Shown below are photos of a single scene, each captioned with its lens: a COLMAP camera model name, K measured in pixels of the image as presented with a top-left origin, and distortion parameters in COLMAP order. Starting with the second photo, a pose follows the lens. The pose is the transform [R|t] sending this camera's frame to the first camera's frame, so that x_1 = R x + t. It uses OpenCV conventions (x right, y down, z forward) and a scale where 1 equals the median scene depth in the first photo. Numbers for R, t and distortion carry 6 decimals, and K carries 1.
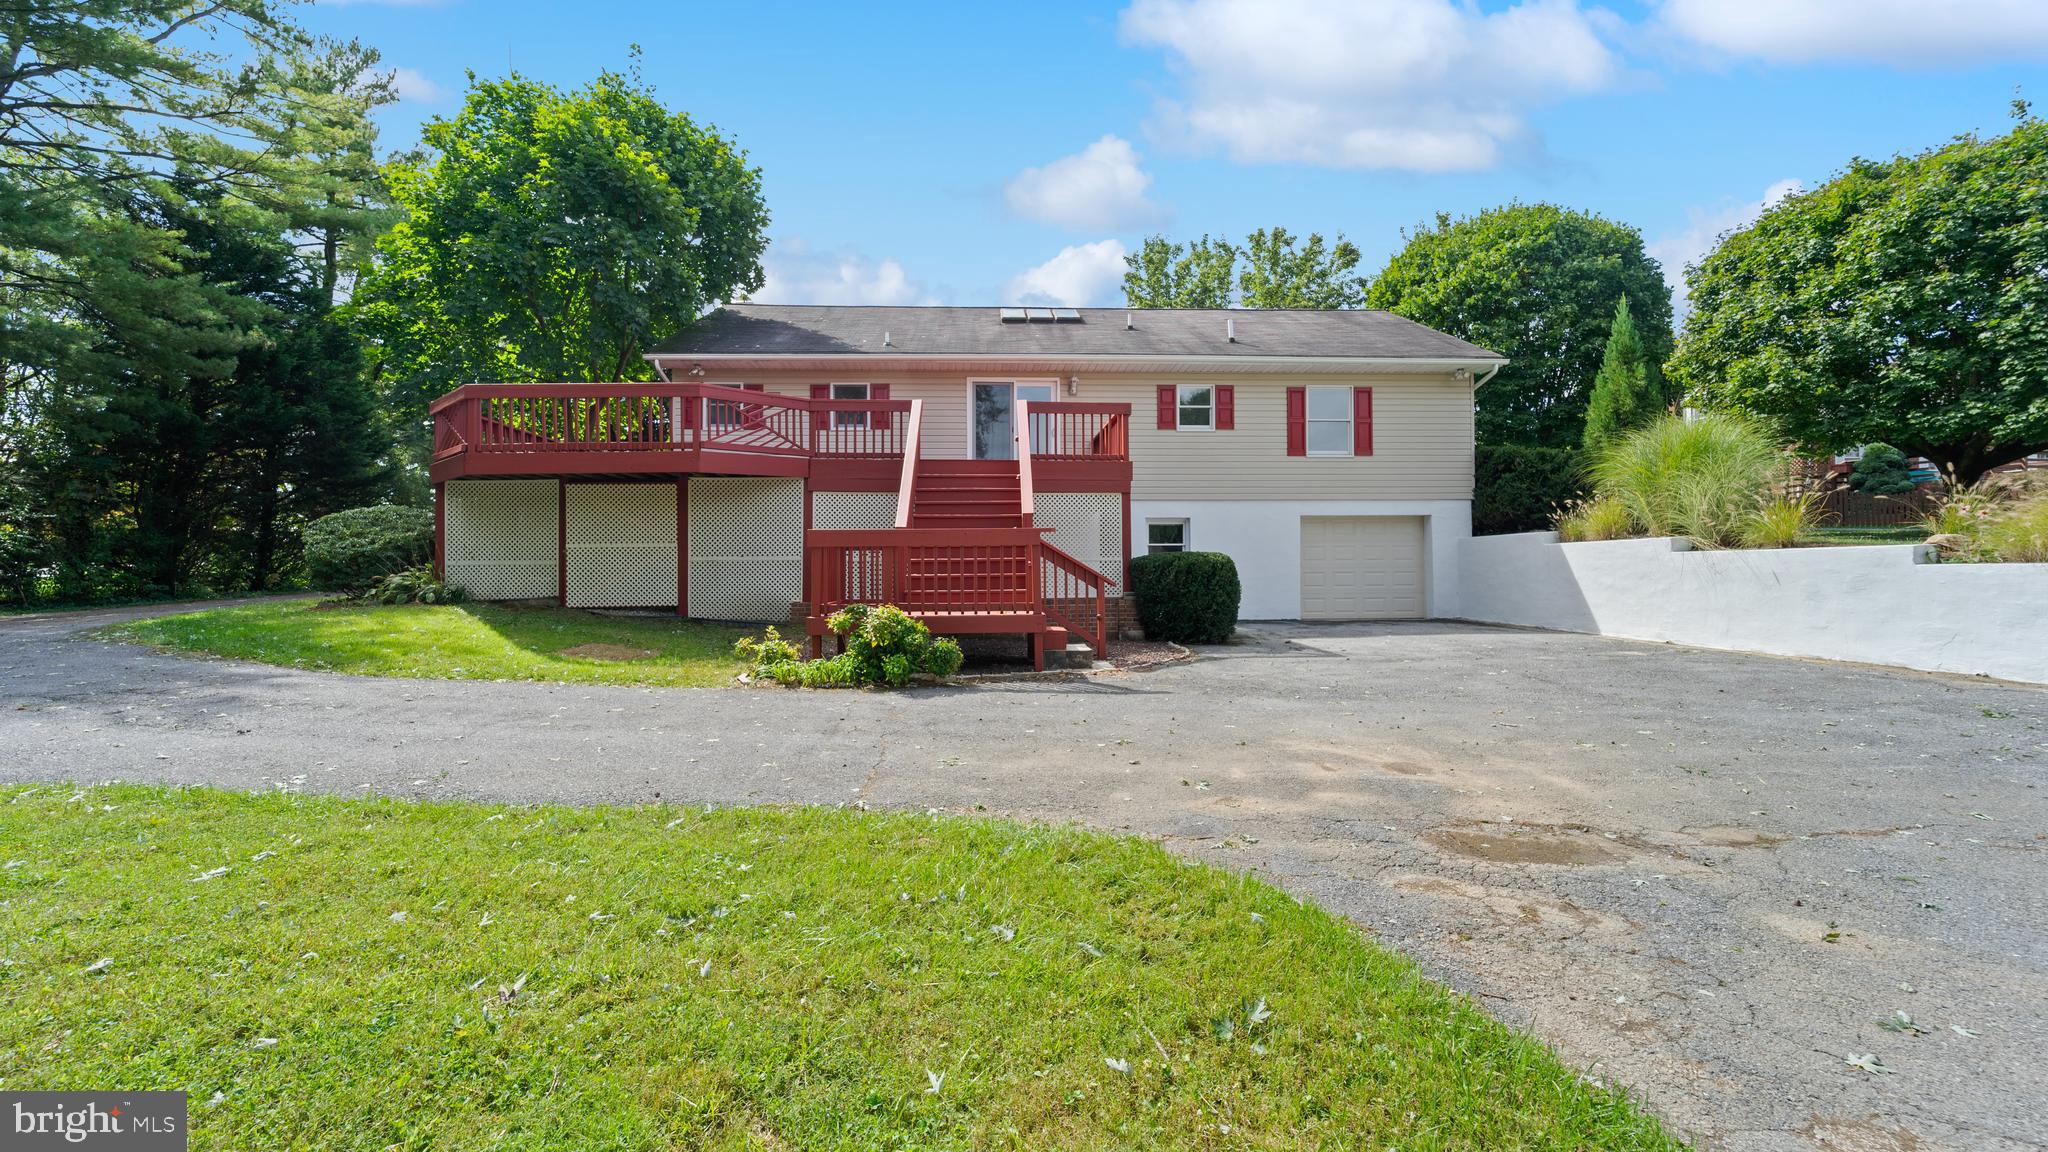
lens RADIAL K [[824.9, 0, 1020.9], [0, 824.9, 580.5], [0, 0, 1]] dist [0.000438, -0.000302]
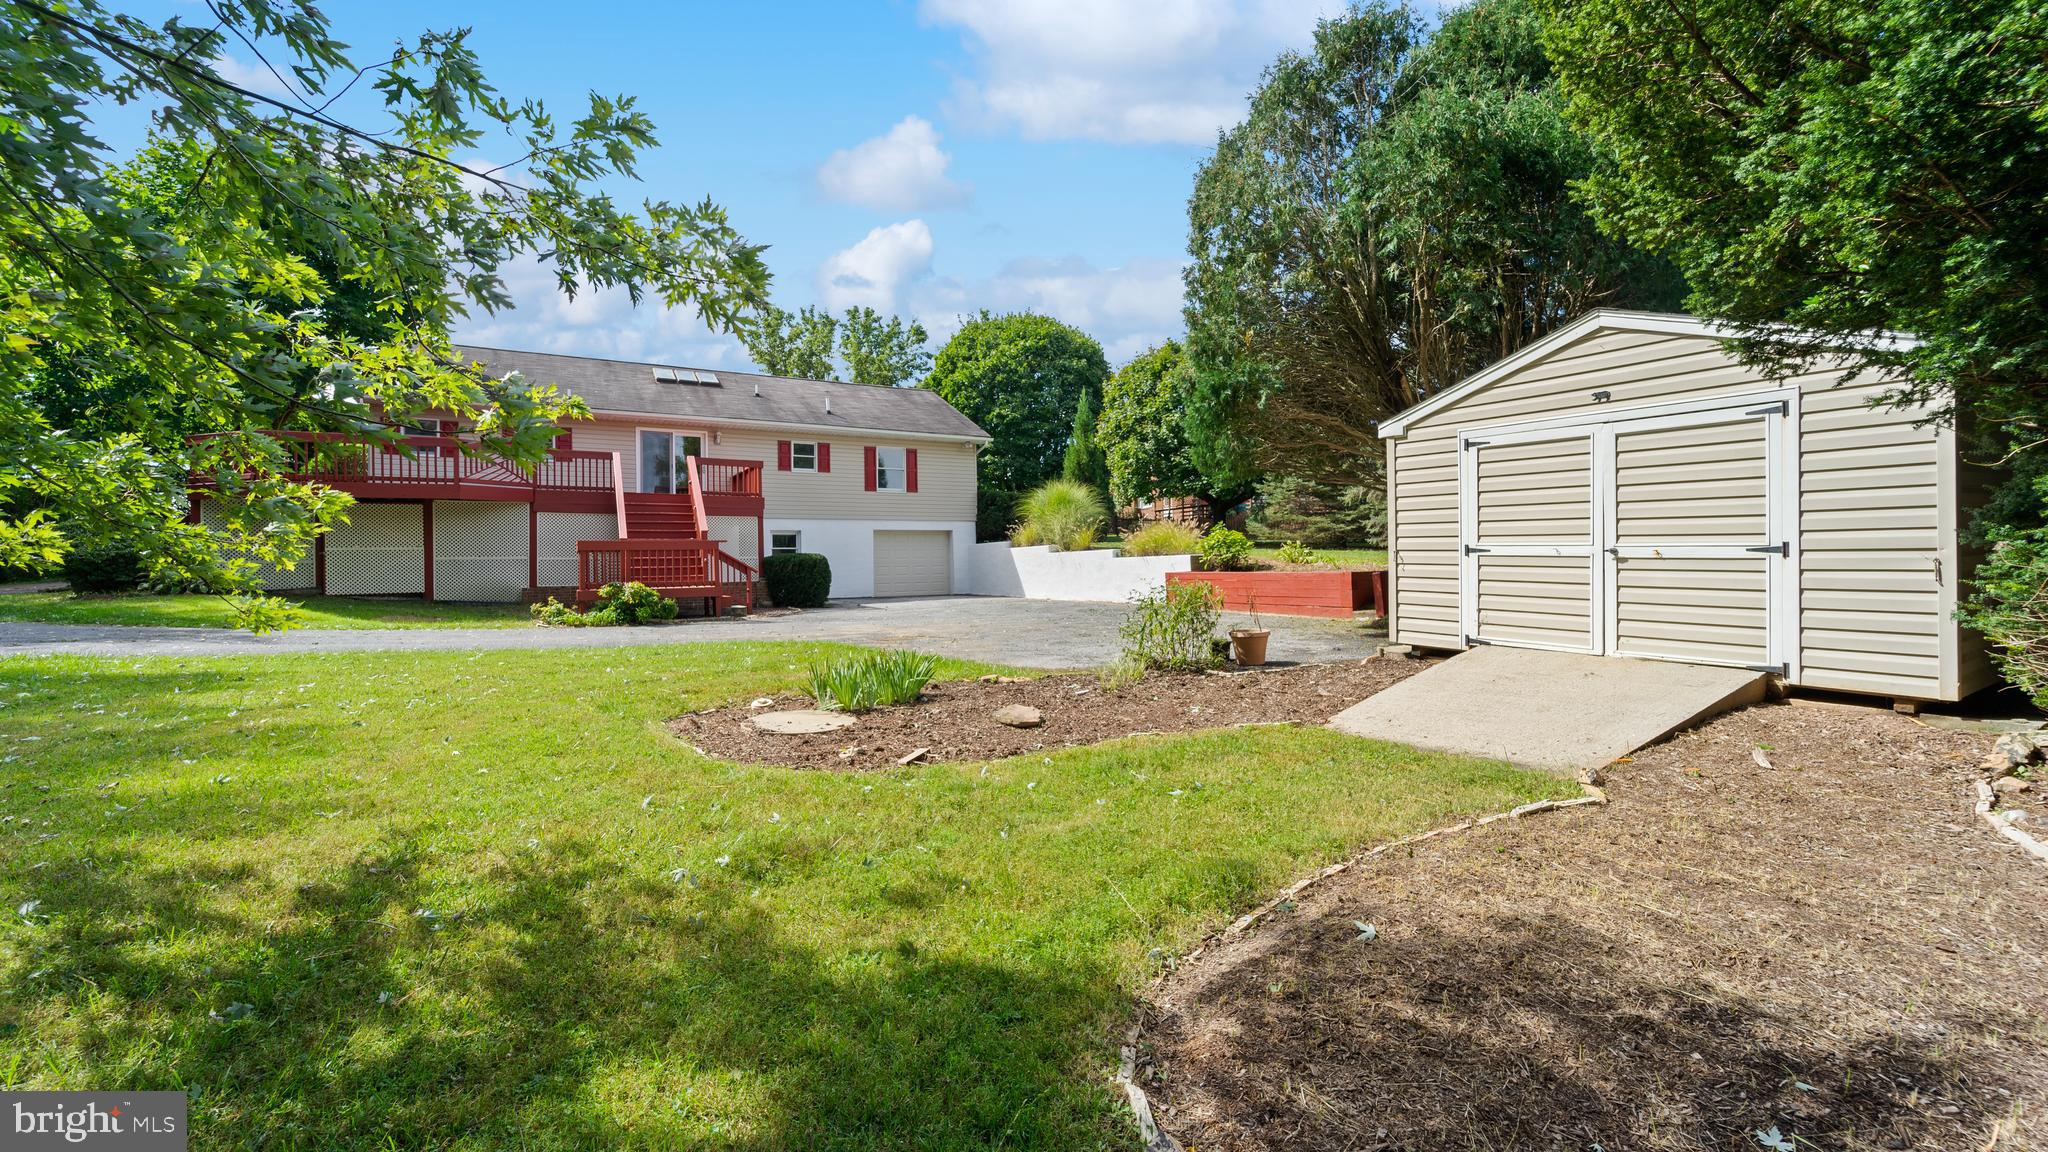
lens RADIAL K [[834.0, 0, 1026.0], [0, 834.0, 536.5], [0, 0, 1]] dist [0.000200, -0.000141]
pose [[0.894104, 0.007857, 0.447790, -0.104419], [0.017049, 0.998524, -0.051562, 0.019336], [-0.447535, 0.053736, 0.892651, -0.519834]]
